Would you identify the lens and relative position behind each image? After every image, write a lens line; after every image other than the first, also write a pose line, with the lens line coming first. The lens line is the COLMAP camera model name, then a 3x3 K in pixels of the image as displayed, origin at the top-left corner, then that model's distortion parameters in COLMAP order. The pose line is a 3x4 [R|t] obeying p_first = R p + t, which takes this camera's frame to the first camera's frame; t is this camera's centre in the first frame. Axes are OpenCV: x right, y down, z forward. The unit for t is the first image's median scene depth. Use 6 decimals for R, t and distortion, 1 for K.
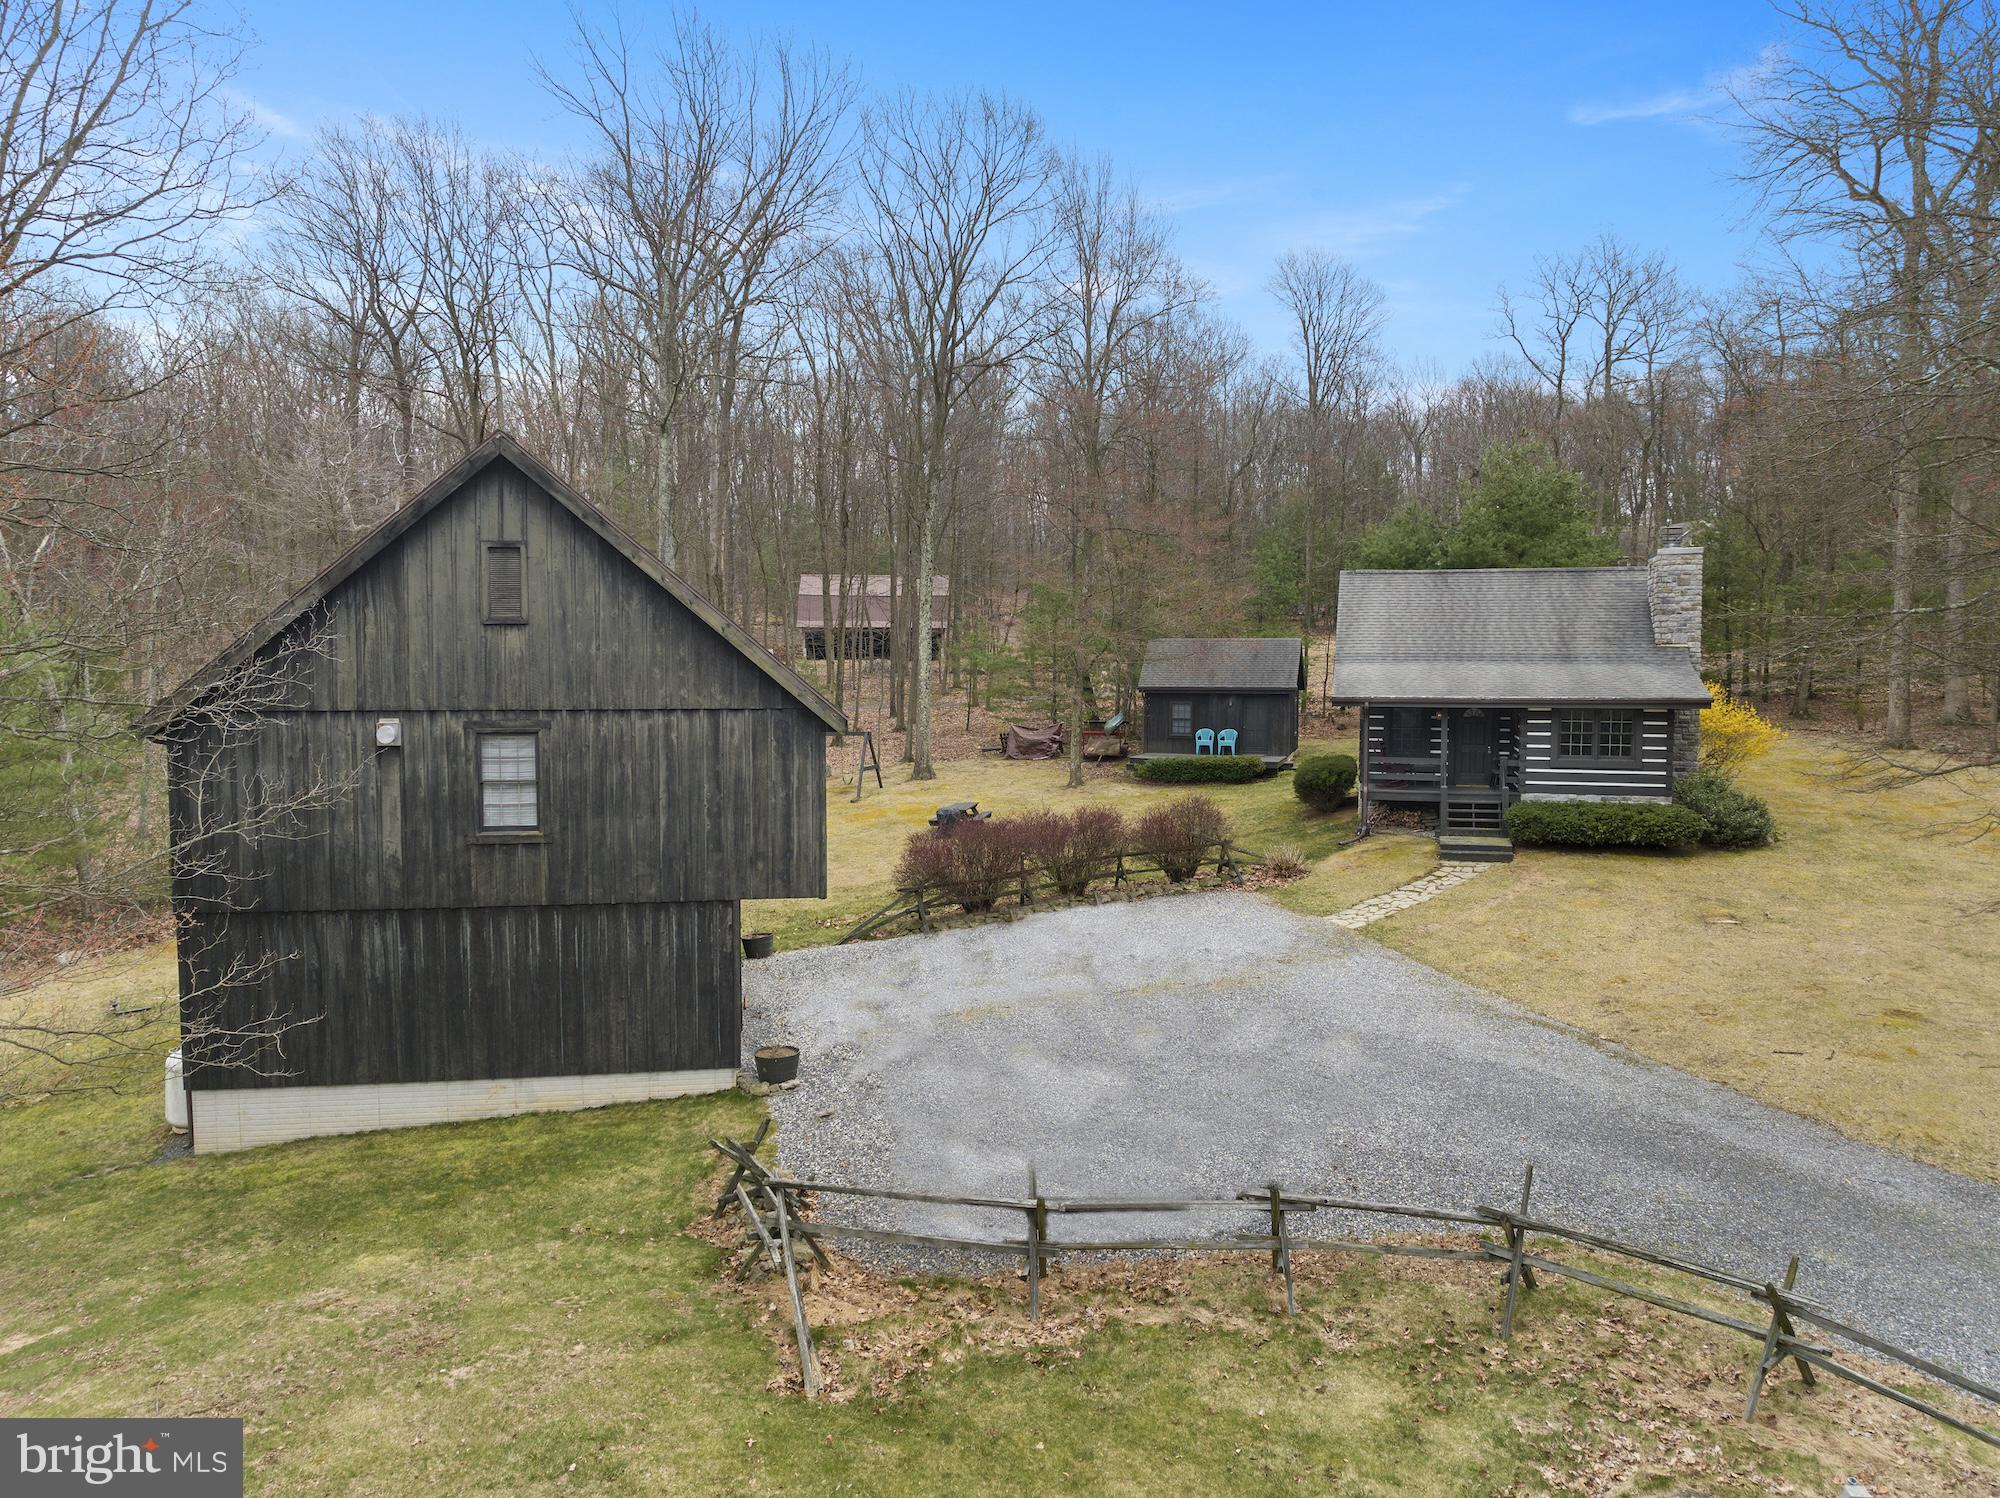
lens RADIAL K [[1399.9, 0, 991.3], [0, 1399.9, 755.0], [0, 0, 1]] dist [-0.022537, -0.019952]
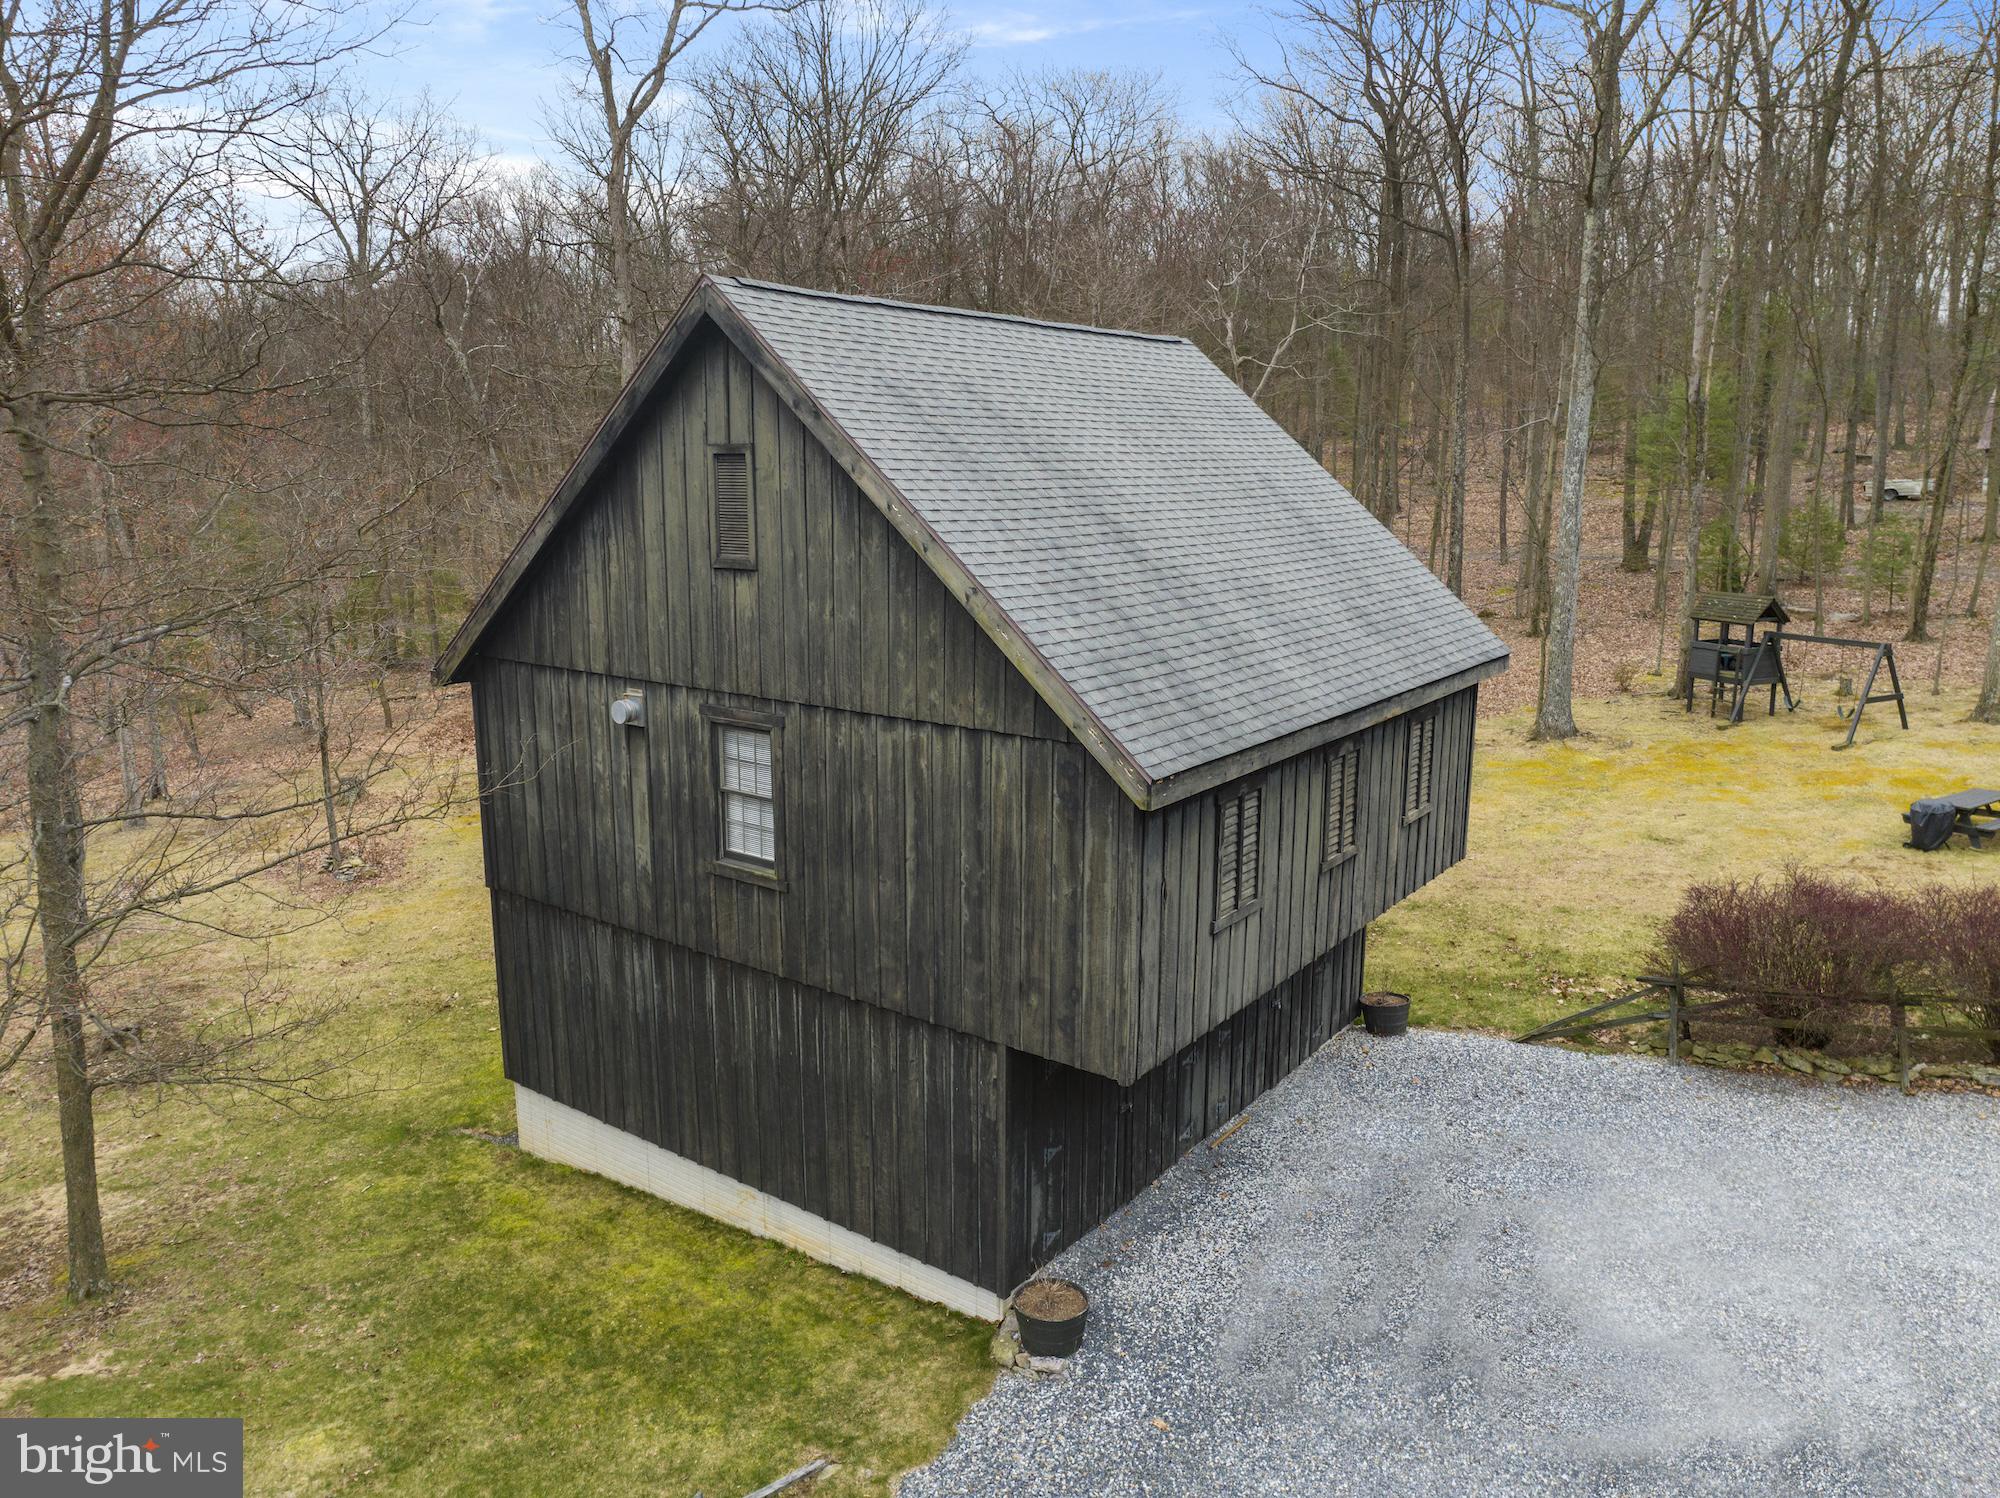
lens RADIAL K [[1399.9, 0, 991.3], [0, 1399.9, 755.0], [0, 0, 1]] dist [-0.022537, -0.019952]
pose [[0.692647, 0.148992, -0.705720, 0.226867], [-0.057820, 0.986753, 0.151575, -0.112996], [0.718955, -0.064183, 0.692087, 0.604437]]
